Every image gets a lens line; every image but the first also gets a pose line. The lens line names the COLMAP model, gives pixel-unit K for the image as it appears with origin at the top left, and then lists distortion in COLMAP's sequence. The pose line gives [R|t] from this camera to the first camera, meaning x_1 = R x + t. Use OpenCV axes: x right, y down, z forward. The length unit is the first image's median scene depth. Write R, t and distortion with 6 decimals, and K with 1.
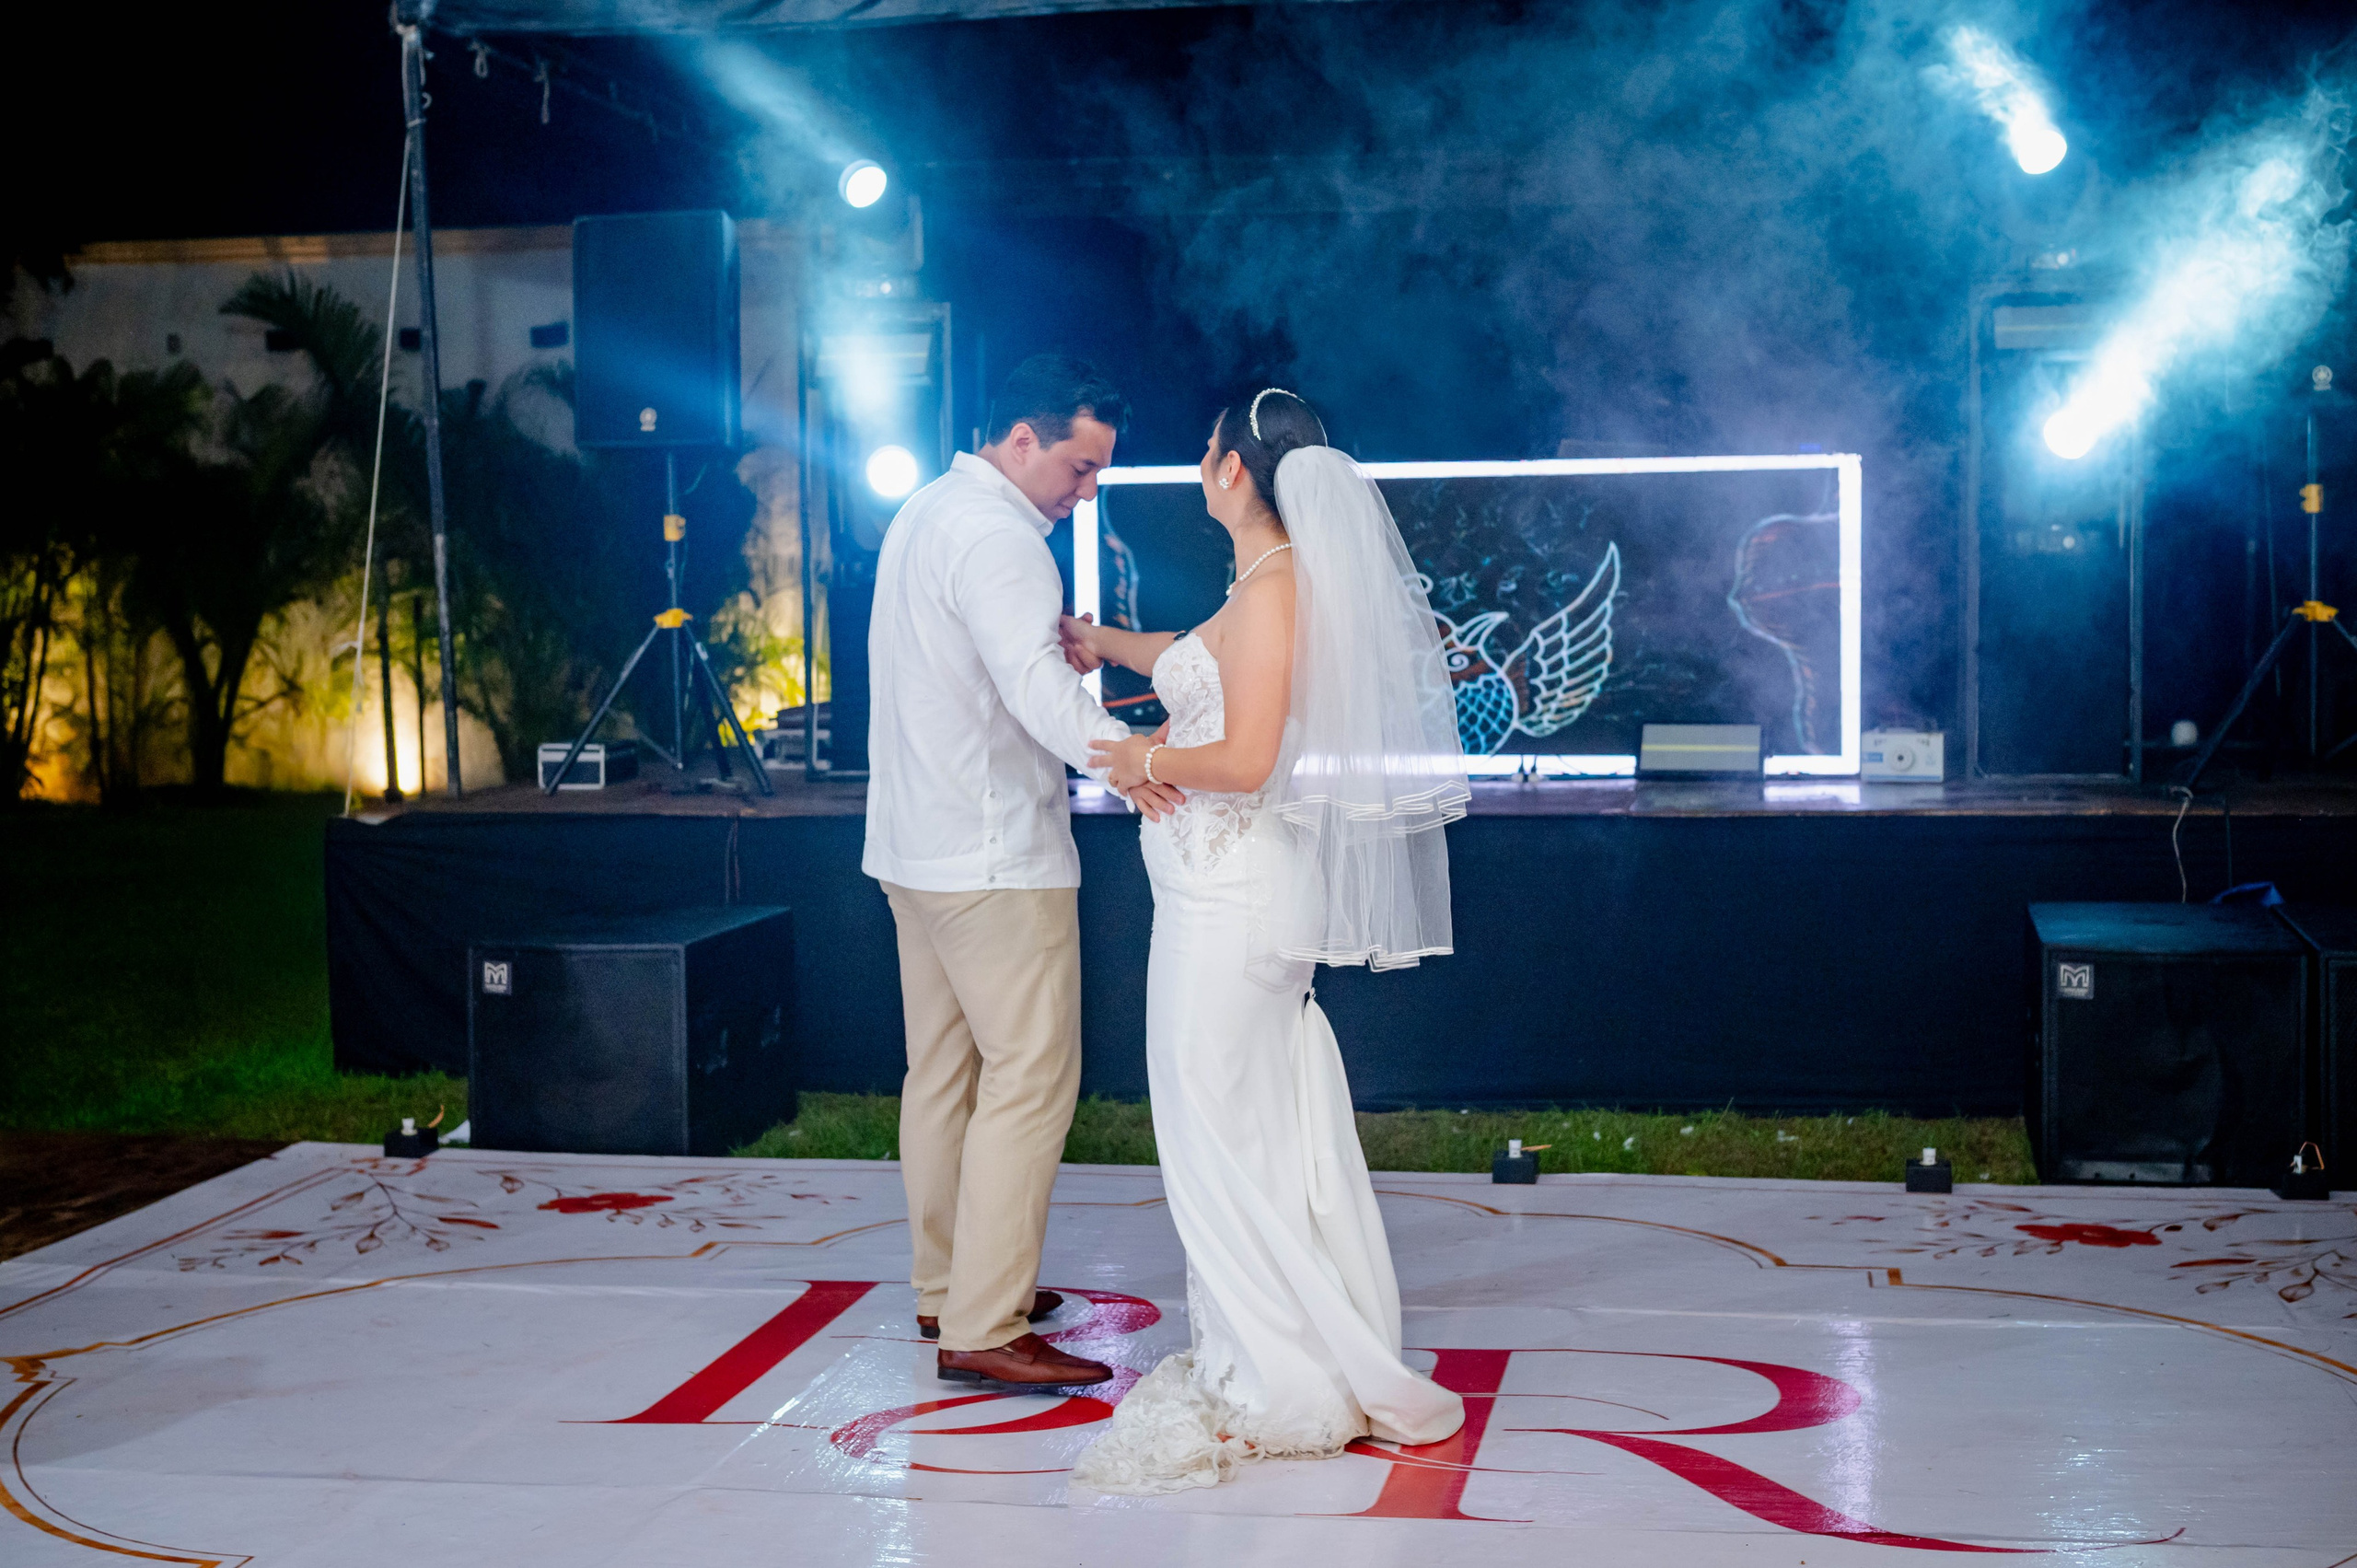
lens RADIAL K [[2875.7, 0, 1192.3], [0, 2875.7, 766.9], [0, 0, 1]] dist [-0.005018, 0.022831]
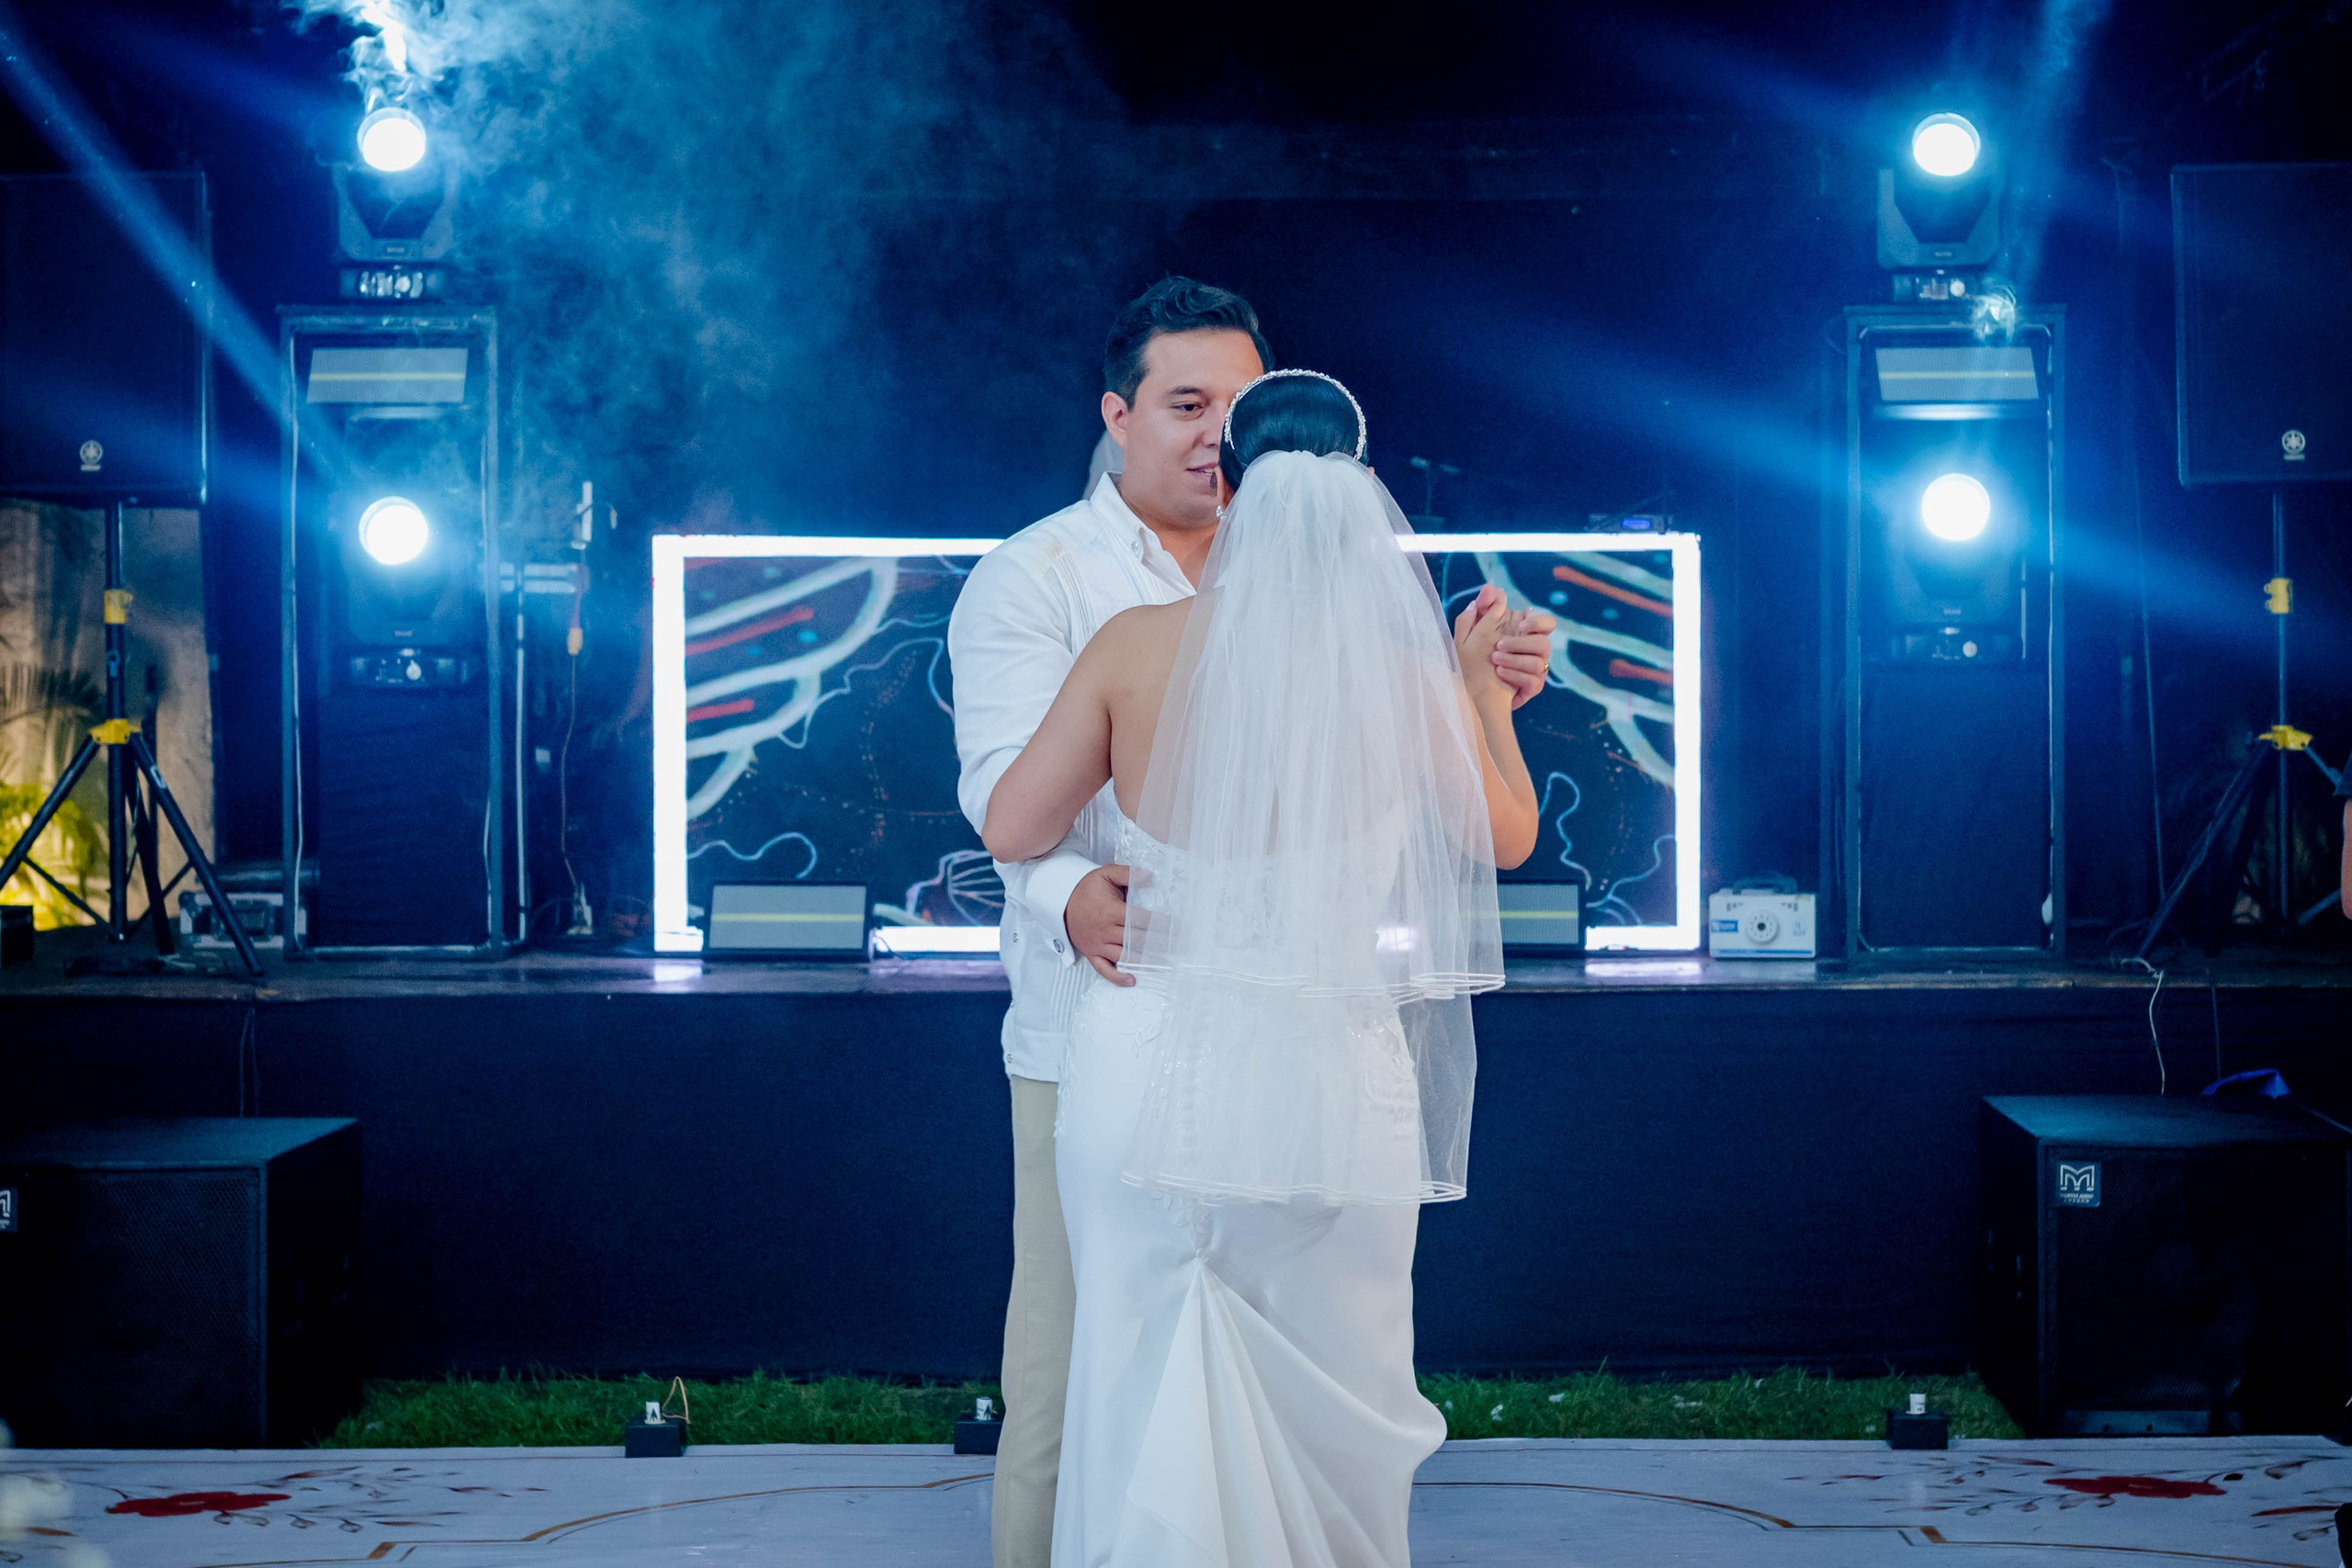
lens RADIAL K [[4226.2, 0, 1152.6], [0, 4226.2, 786.8], [0, 0, 1]] dist [0.000607, -0.010918]
pose [[0.984917, 0.006882, 0.172890, -0.117514], [0.002116, 0.998655, -0.051805, 0.019005], [-0.173014, 0.051389, 0.983578, -0.092218]]
